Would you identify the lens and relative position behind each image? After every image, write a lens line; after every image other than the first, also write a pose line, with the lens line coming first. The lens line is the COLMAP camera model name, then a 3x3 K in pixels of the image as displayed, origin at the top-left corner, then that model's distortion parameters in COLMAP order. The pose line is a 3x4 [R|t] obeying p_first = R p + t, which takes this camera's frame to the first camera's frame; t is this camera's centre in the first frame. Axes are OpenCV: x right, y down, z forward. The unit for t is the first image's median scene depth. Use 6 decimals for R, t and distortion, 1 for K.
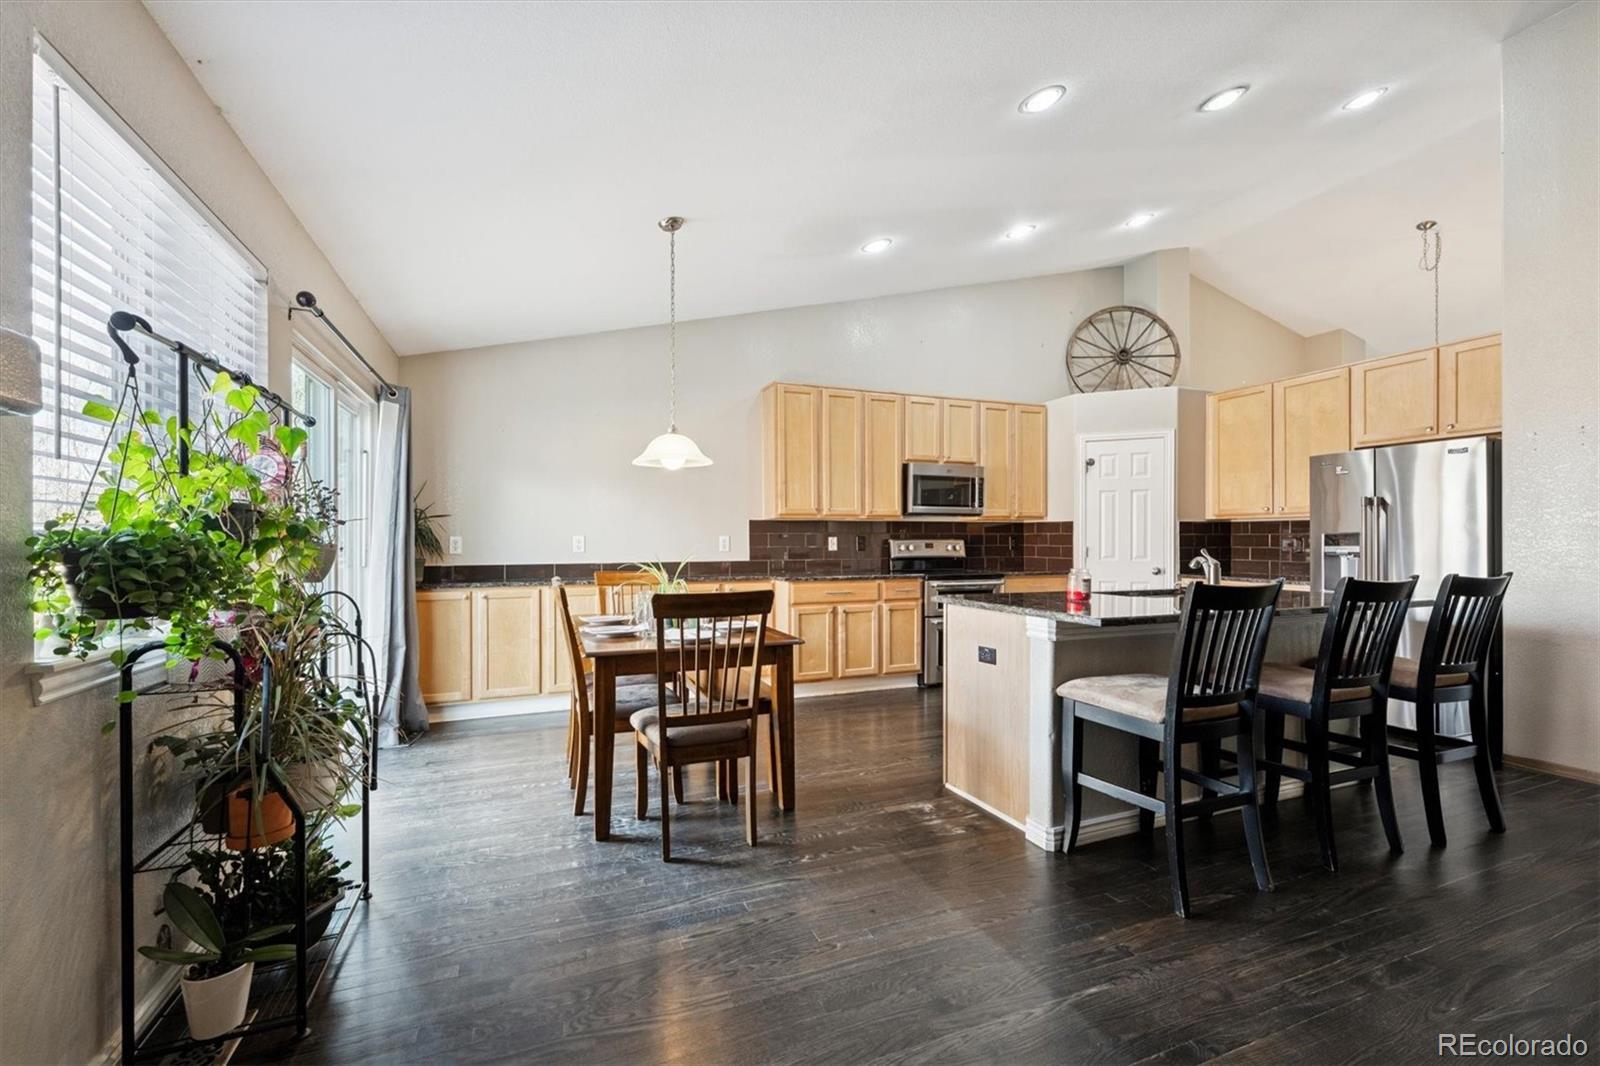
lens RADIAL K [[685.5, 0, 796.3], [0, 685.5, 536.4], [0, 0, 1]] dist [0.000282, 0.000438]
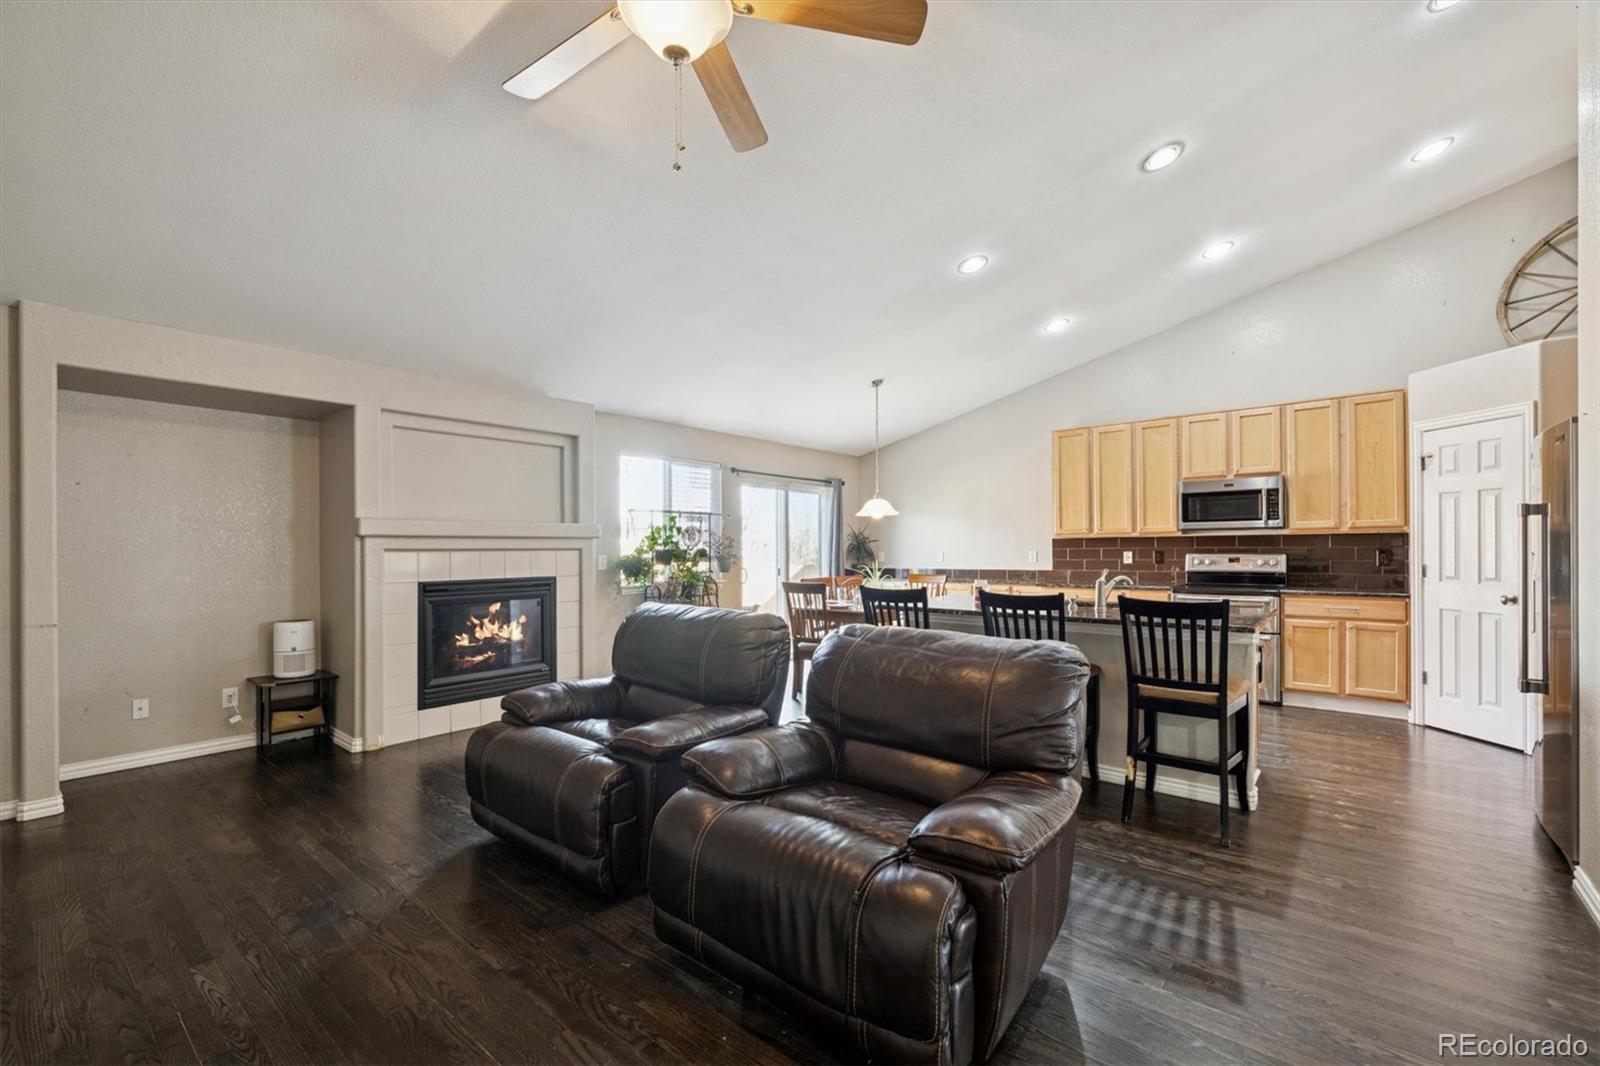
lens RADIAL K [[685.5, 0, 812.2], [0, 685.5, 553.8], [0, 0, 1]] dist [0.000282, 0.000438]
pose [[0.479236, 0.002835, -0.877682, 0.805614], [0.011495, 0.999889, 0.009507, -0.012274], [0.877611, -0.014645, 0.479150, -0.010472]]
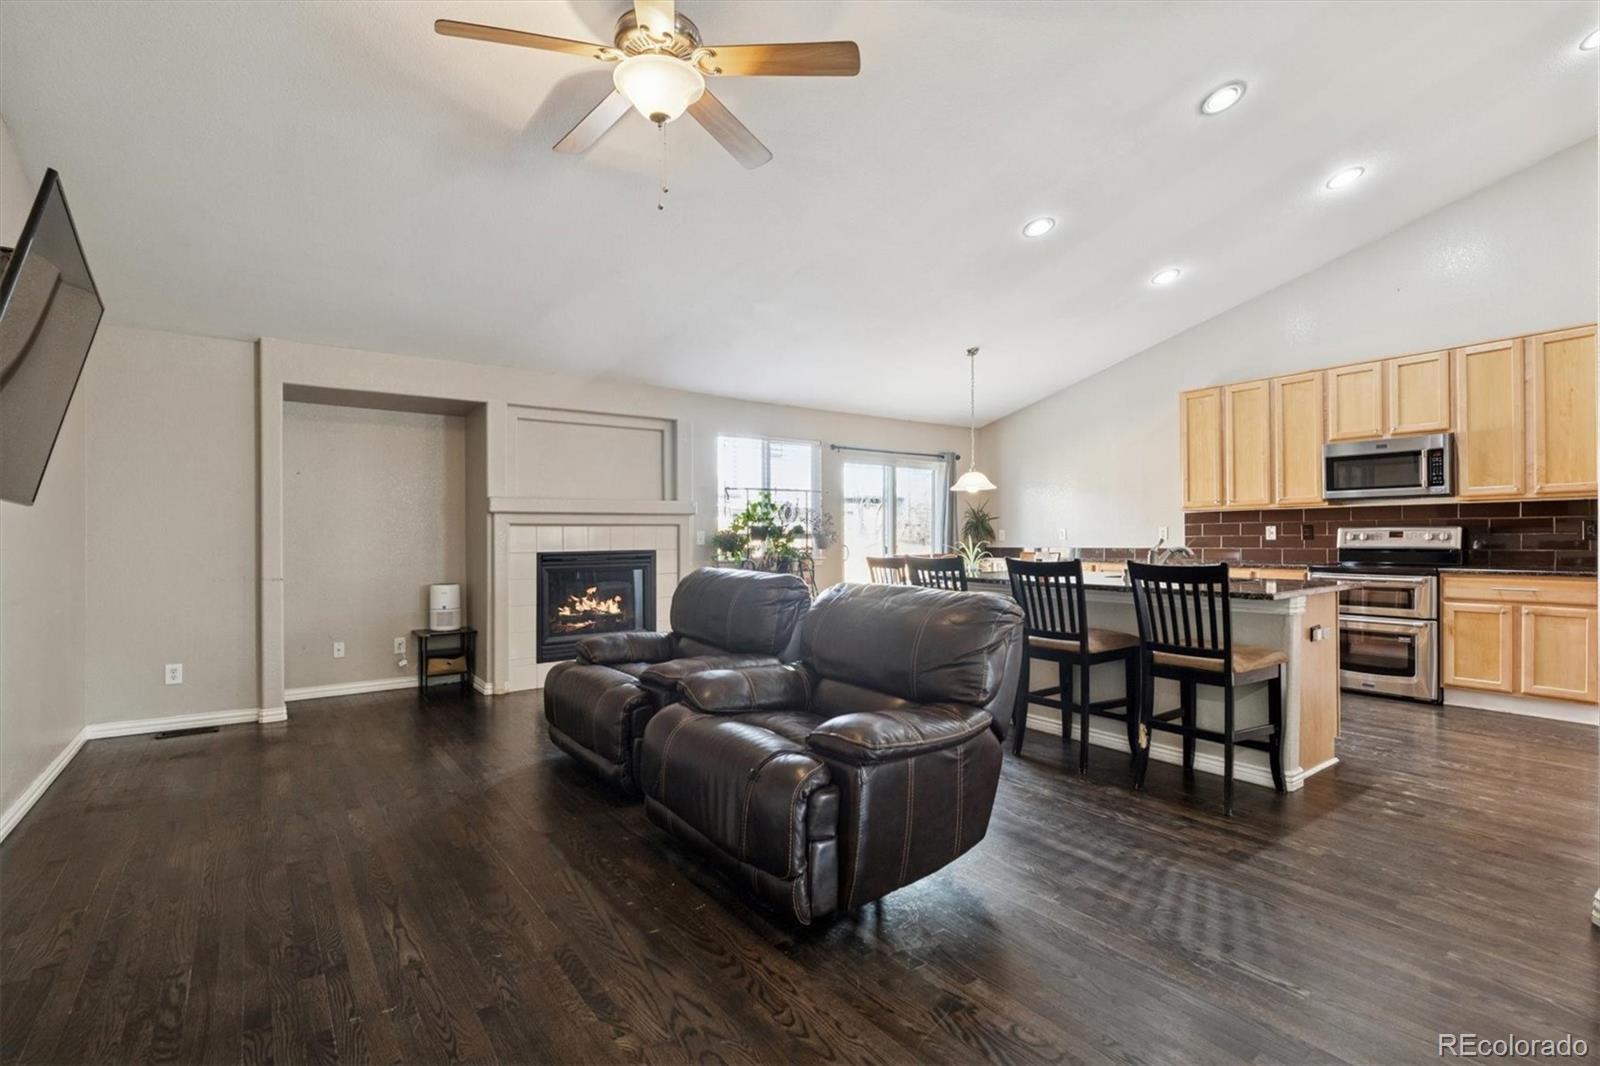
lens RADIAL K [[763.2, 0, 802.4], [0, 763.2, 541.3], [0, 0, 1]] dist [0.000005, -0.000167]
pose [[0.241000, 0.003519, -0.970519, 0.968700], [0.013556, 0.999884, 0.006992, 0.005838], [0.970431, -0.014842, 0.240924, 0.069165]]
